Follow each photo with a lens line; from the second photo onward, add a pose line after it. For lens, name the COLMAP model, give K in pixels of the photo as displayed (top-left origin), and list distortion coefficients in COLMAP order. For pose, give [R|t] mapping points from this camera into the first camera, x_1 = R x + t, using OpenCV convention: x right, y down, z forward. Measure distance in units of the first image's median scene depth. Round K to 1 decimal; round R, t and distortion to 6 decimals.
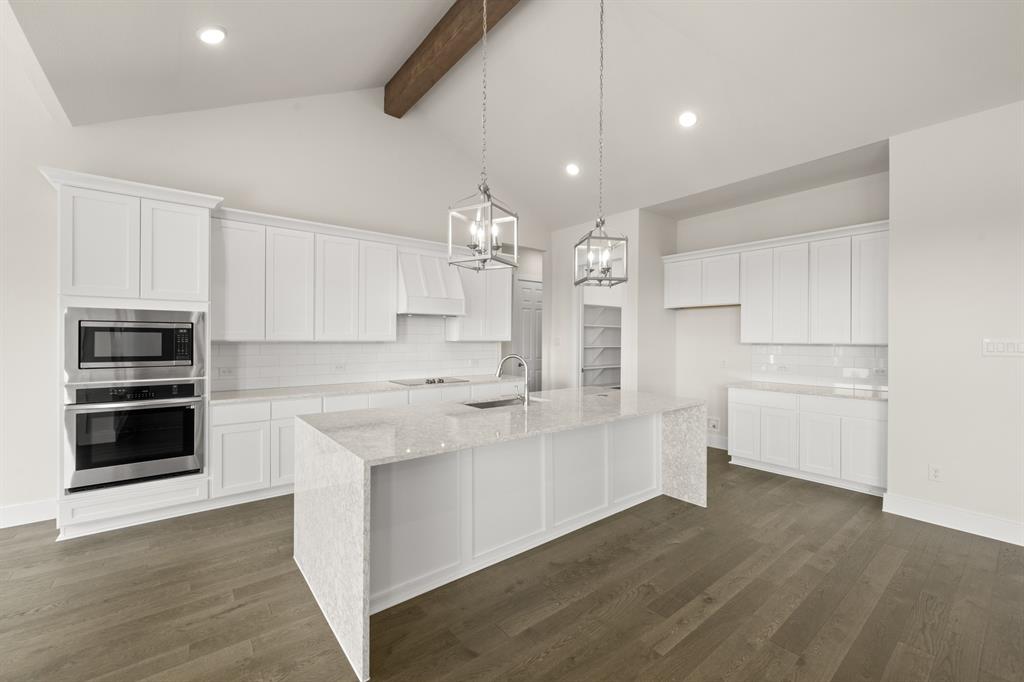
lens RADIAL K [[415.1, 0, 512.0], [0, 415.1, 341.0], [0, 0, 1]] dist [-0.000873, -0.000280]
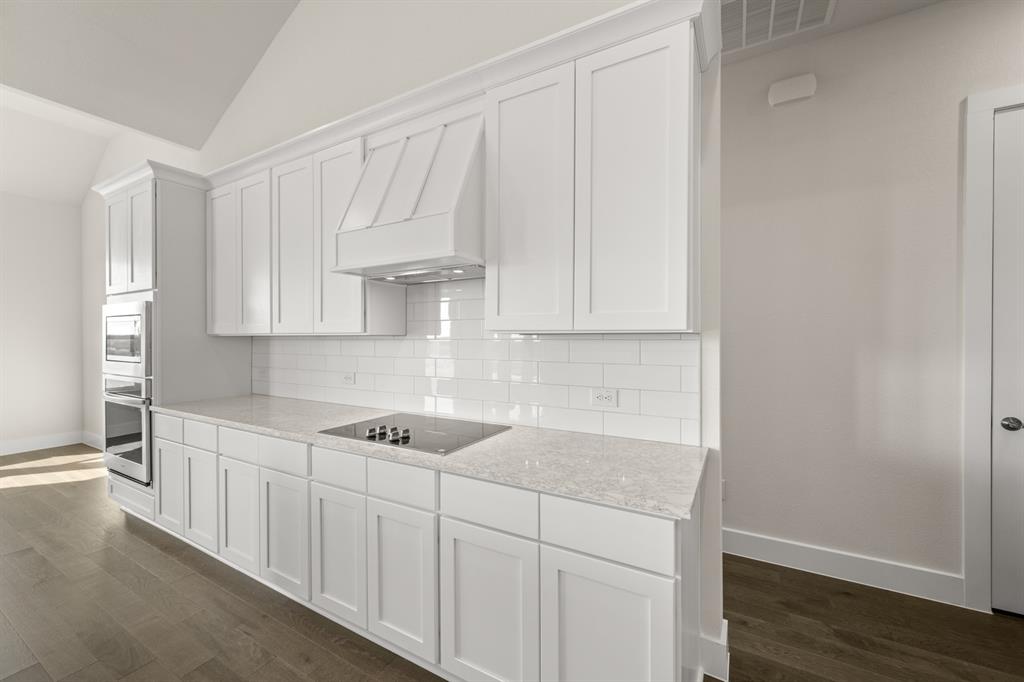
lens RADIAL K [[404.0, 0, 515.9], [0, 404.0, 338.1], [0, 0, 1]] dist [0.001811, -0.000074]
pose [[0.383078, -0.000470, -0.923716, 0.308511], [-0.000256, 1.000000, -0.000614, 0.006251], [0.923716, 0.000472, 0.383078, 1.346916]]
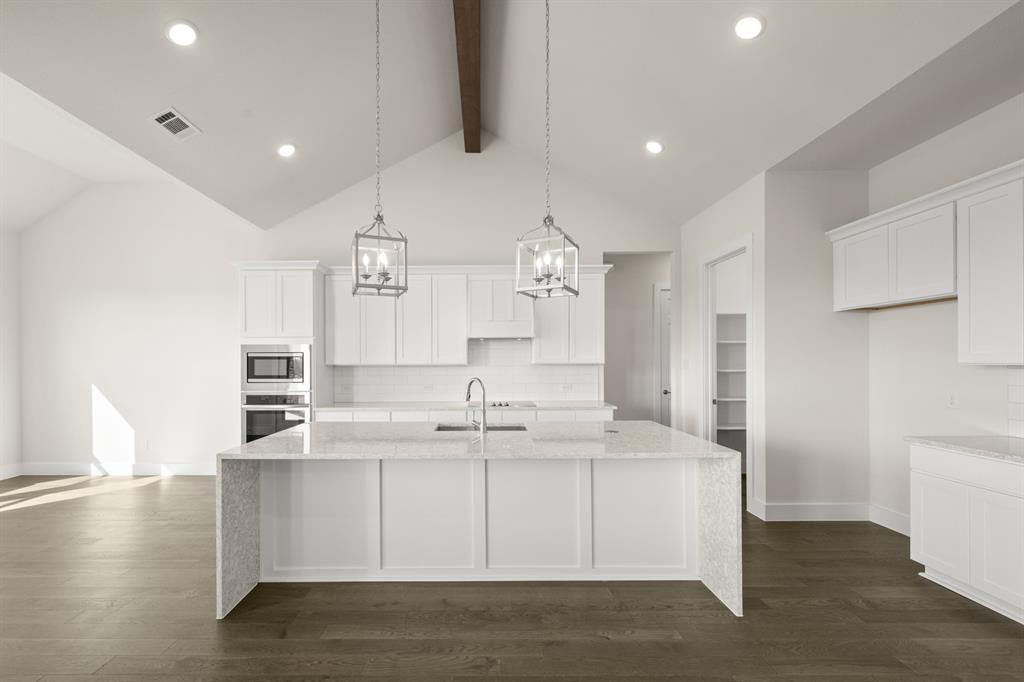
lens RADIAL K [[428.1, 0, 480.4], [0, 428.1, 362.8], [0, 0, 1]] dist [0.000810, 0.000261]
pose [[0.779538, -0.006890, -0.626317, 0.595930], [0.004937, 0.999976, -0.004856, 0.002411], [0.626335, 0.000693, 0.779553, 0.227546]]
